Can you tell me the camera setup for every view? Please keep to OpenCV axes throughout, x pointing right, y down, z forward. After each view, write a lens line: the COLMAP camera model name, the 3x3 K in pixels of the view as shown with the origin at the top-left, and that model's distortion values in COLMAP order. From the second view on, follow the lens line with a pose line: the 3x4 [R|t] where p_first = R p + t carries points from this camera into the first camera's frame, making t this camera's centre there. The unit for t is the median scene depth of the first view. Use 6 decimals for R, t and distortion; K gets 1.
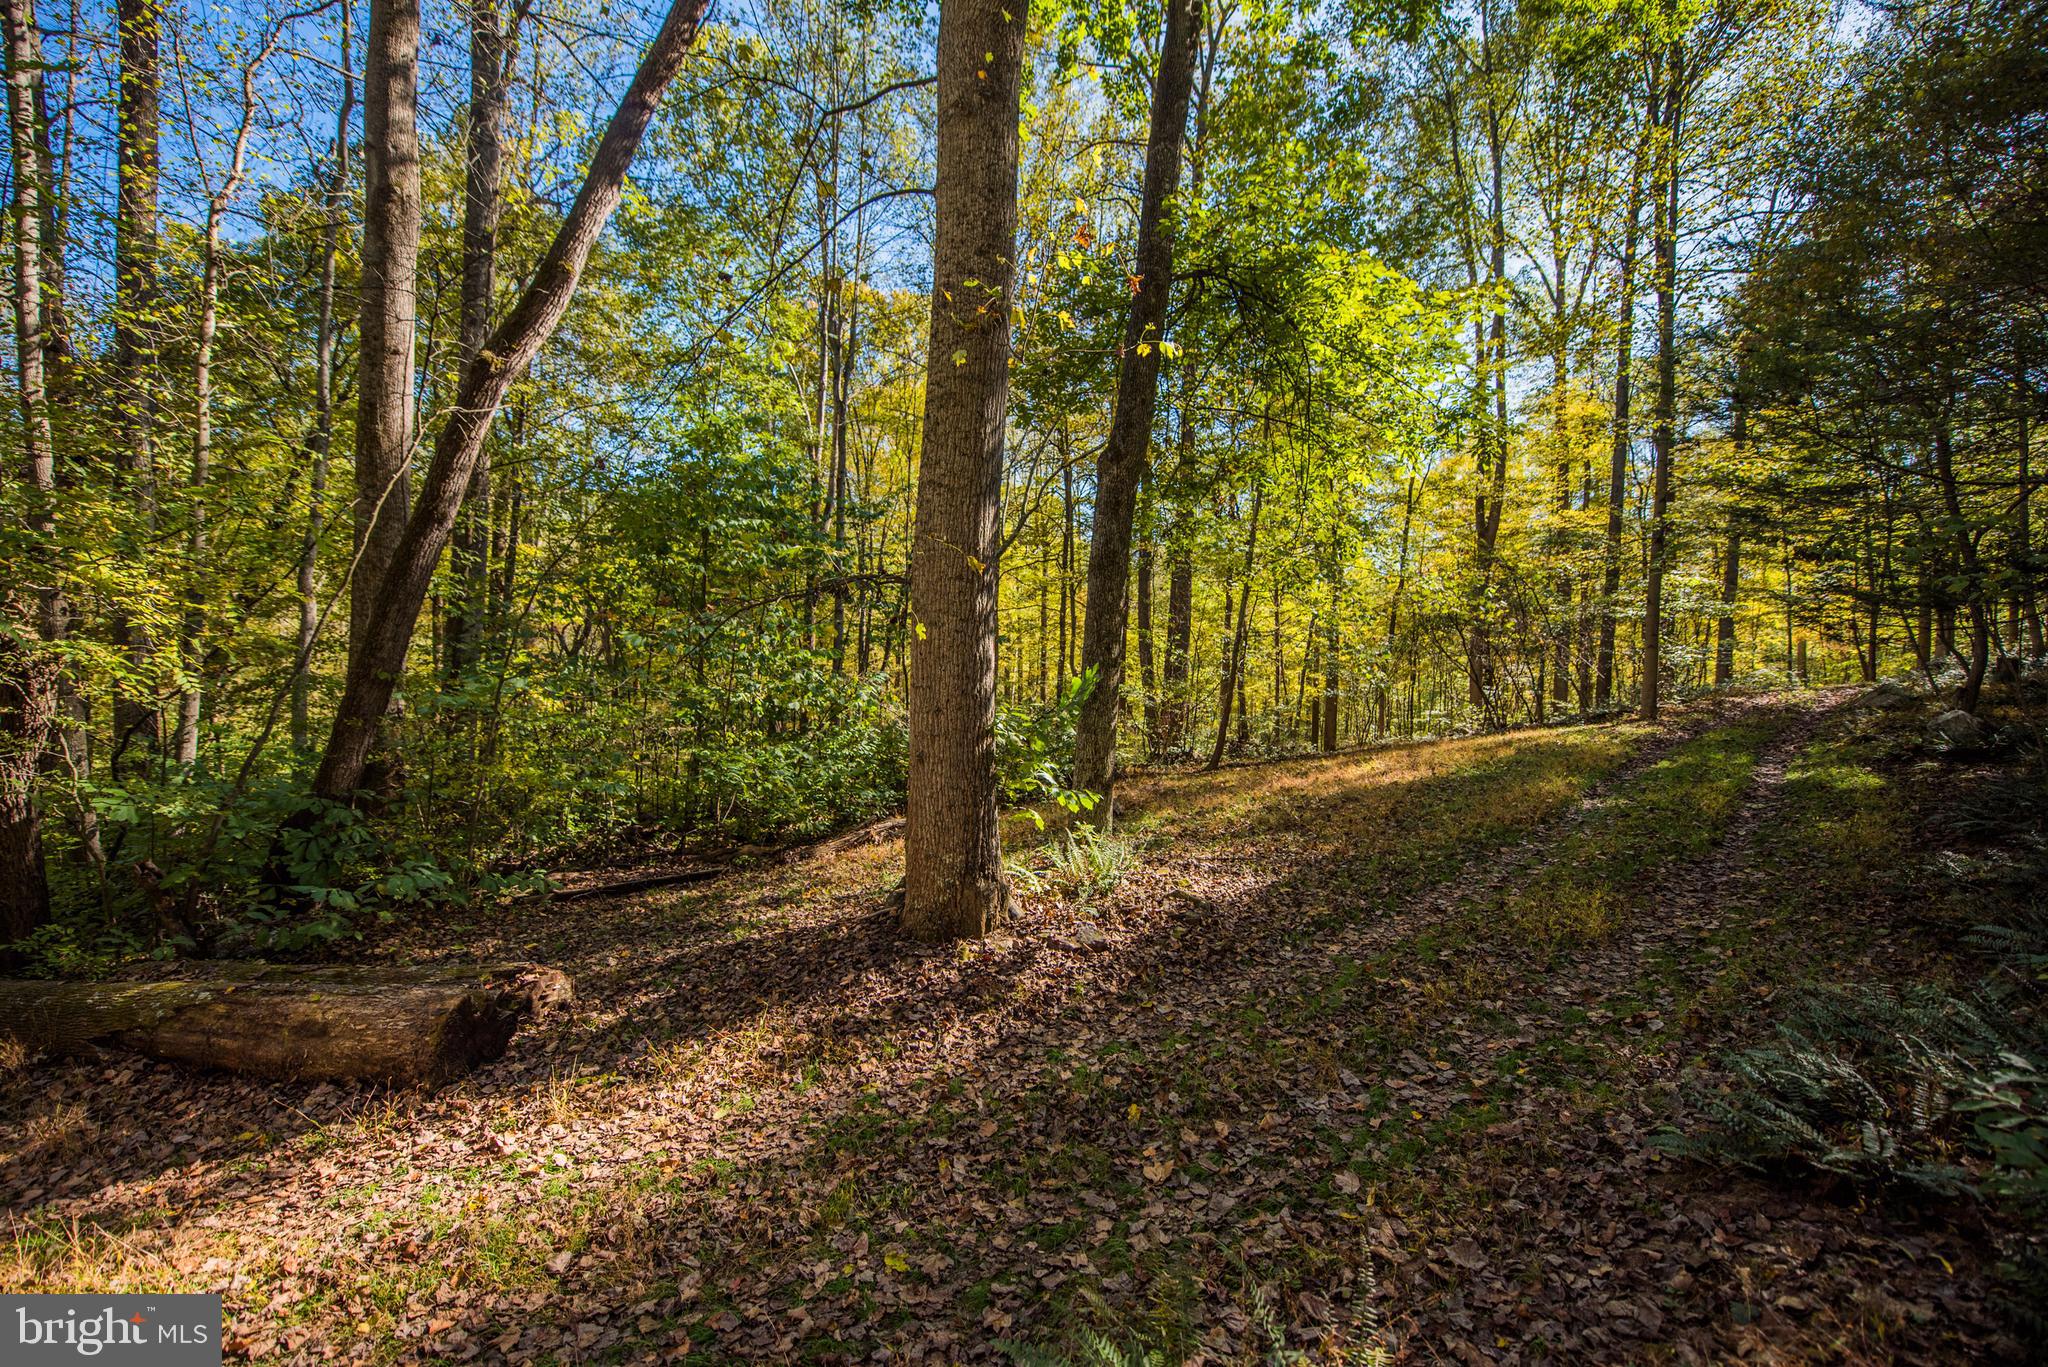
lens RADIAL K [[809.6, 0, 1022.3], [0, 809.6, 680.0], [0, 0, 1]] dist [-0.021659, -0.000912]
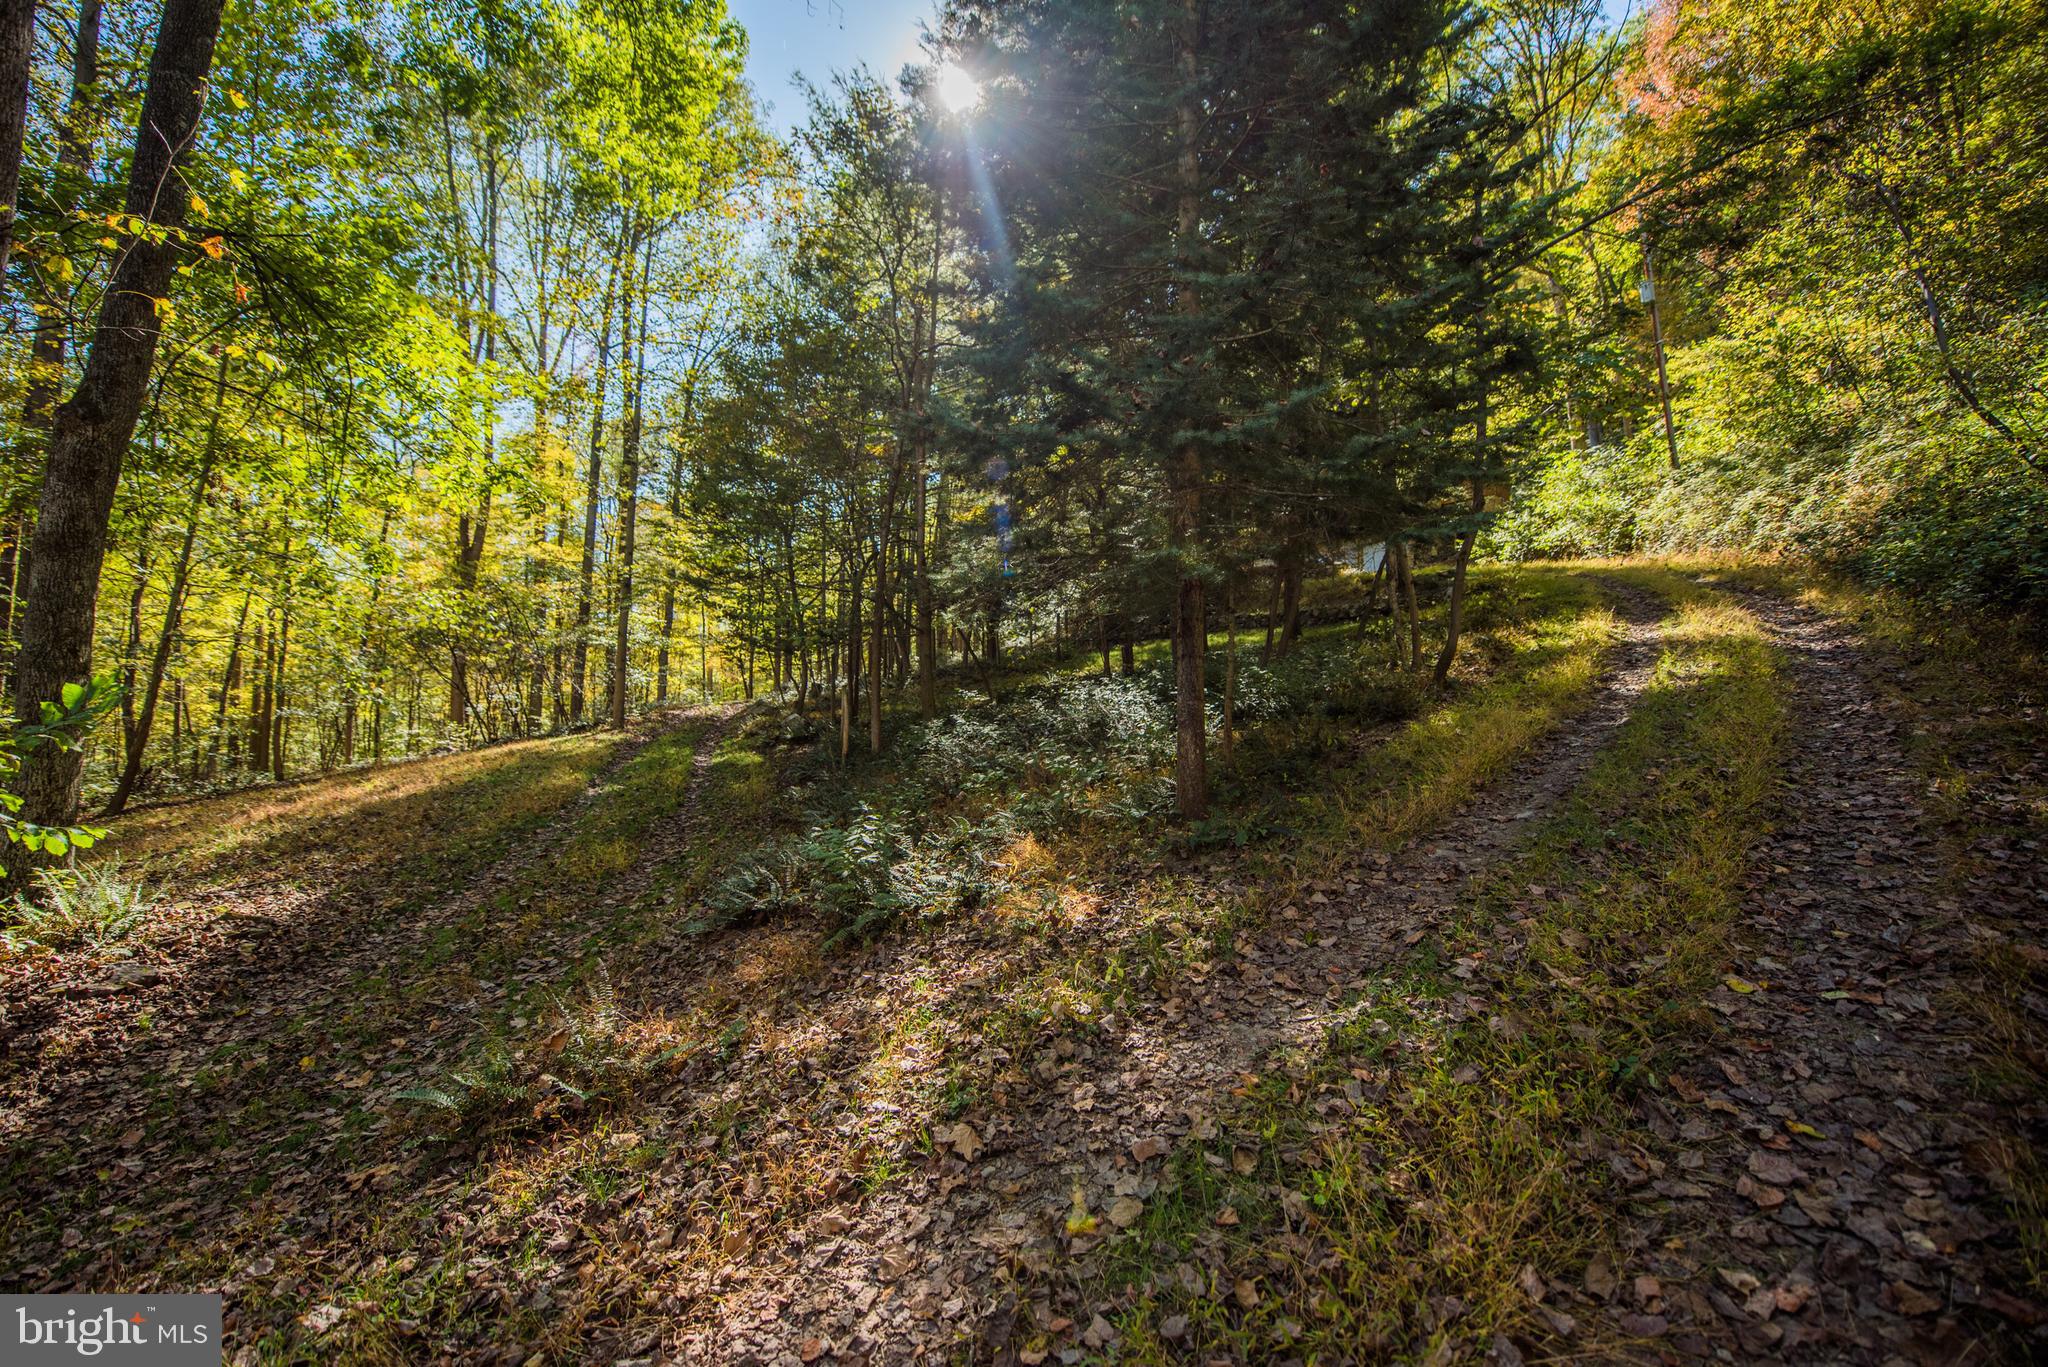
lens RADIAL K [[809.6, 0, 1024.2], [0, 809.6, 690.0], [0, 0, 1]] dist [-0.021659, -0.000912]
pose [[0.406354, 0.009718, 0.913664, -0.090859], [0.001731, 0.999933, -0.011405, 0.004597], [-0.913714, 0.006216, 0.406310, -0.073455]]
